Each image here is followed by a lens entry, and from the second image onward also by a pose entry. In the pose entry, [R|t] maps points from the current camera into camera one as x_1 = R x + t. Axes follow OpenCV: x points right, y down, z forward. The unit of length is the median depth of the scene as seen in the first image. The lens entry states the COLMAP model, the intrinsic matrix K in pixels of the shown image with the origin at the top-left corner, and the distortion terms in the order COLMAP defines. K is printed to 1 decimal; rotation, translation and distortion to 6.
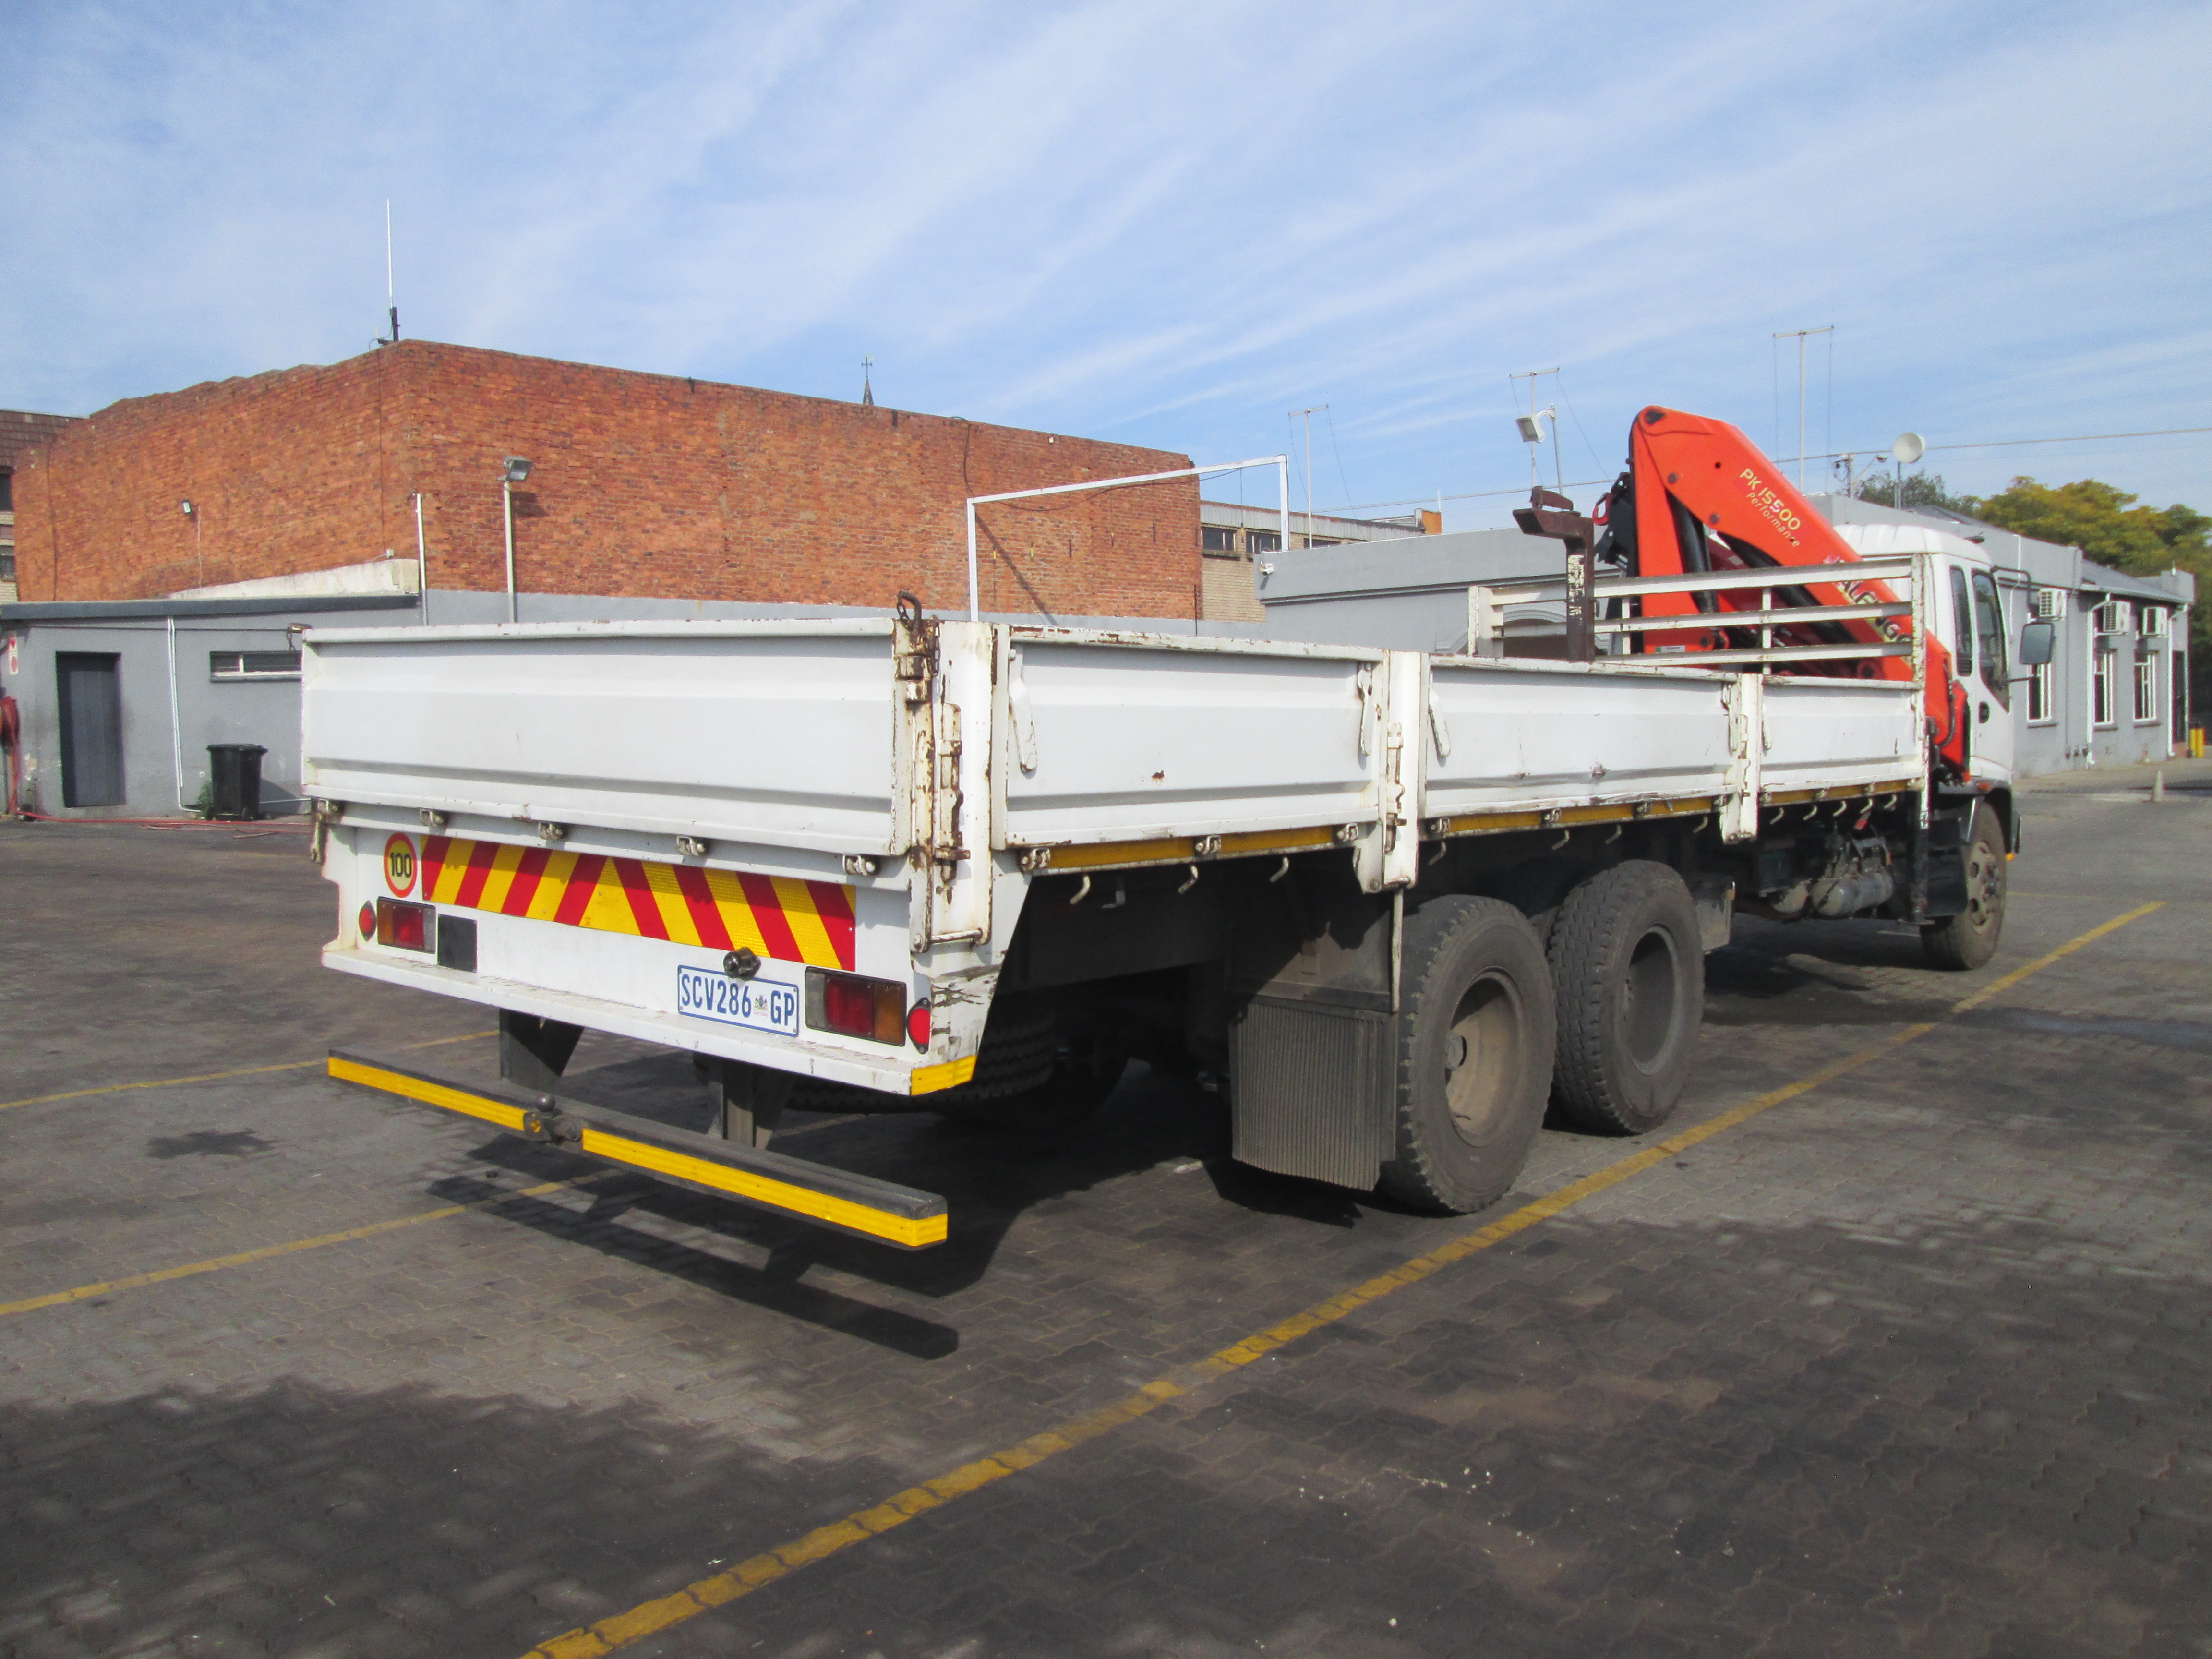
lens RADIAL K [[1802.7, 0, 1125.7], [0, 1802.7, 786.1], [0, 0, 1]] dist [-0.038288, -0.007843]
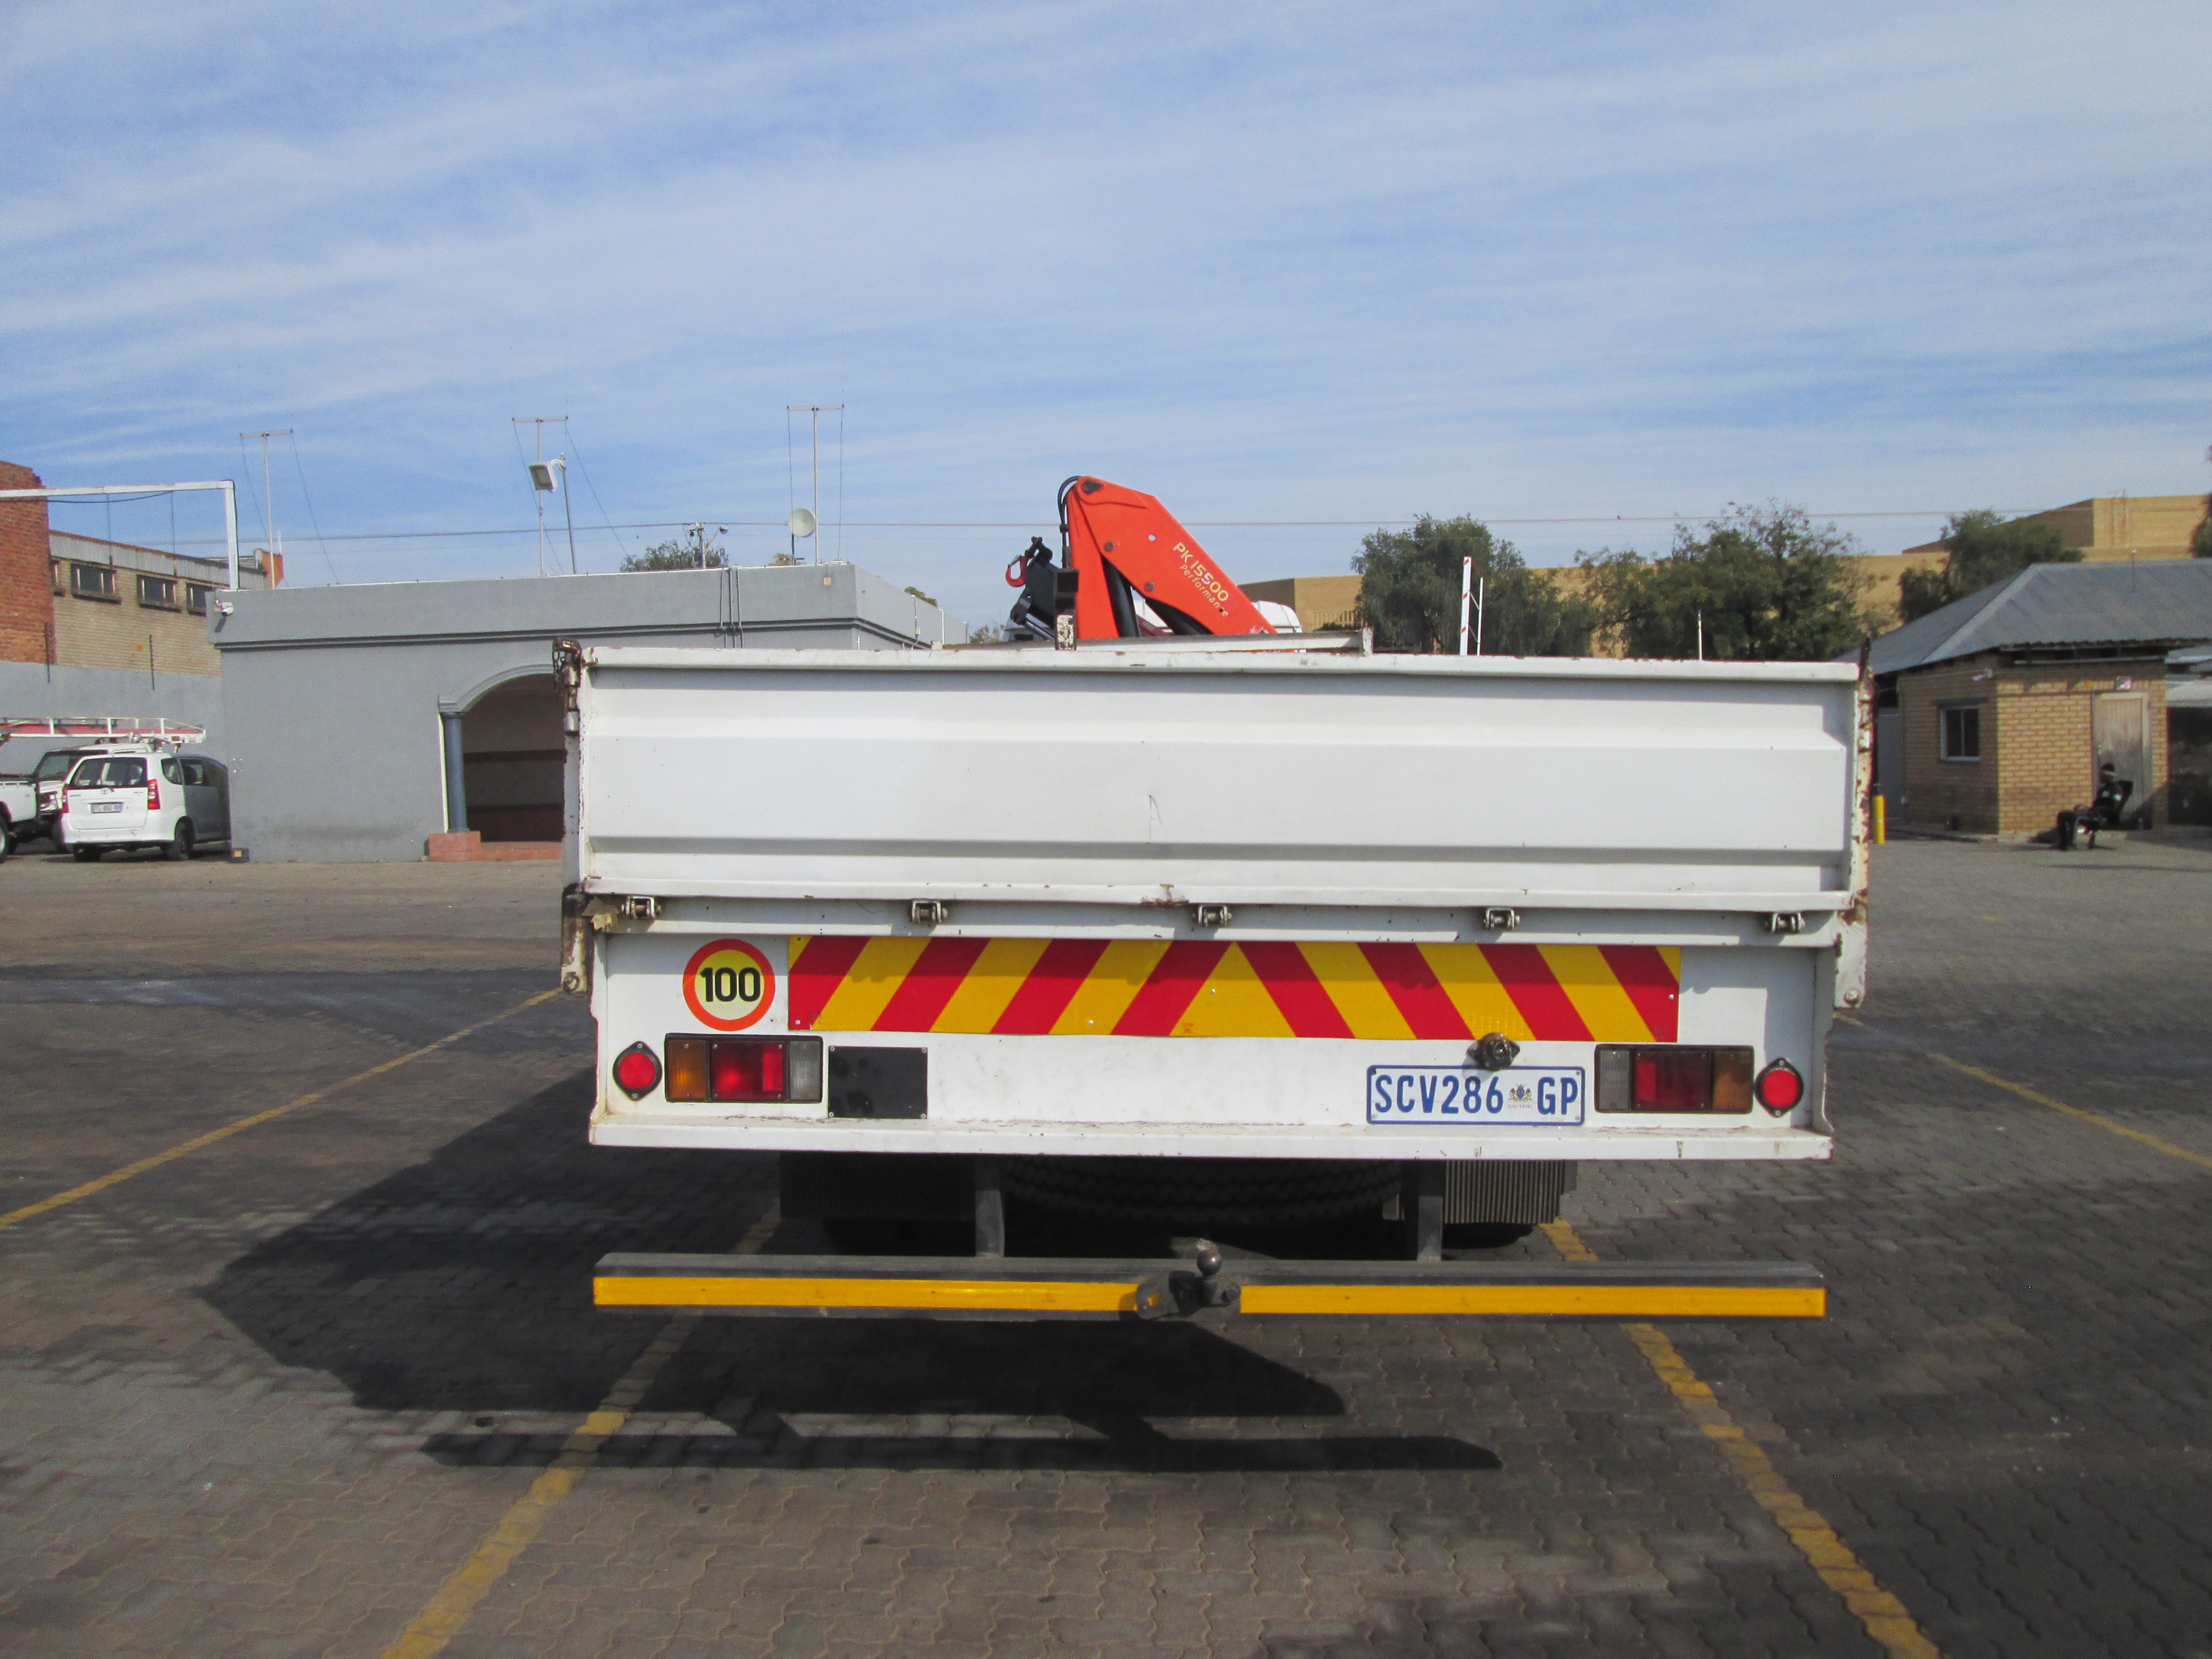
lens RADIAL K [[1805.8, 0, 1111.6], [0, 1805.8, 792.9], [0, 0, 1]] dist [-0.040360, 0.011370]
pose [[0.780156, -0.013492, 0.625440, -0.111097], [0.031765, 0.999332, -0.018066, -0.002094], [-0.624779, 0.033961, 0.780063, 0.052905]]
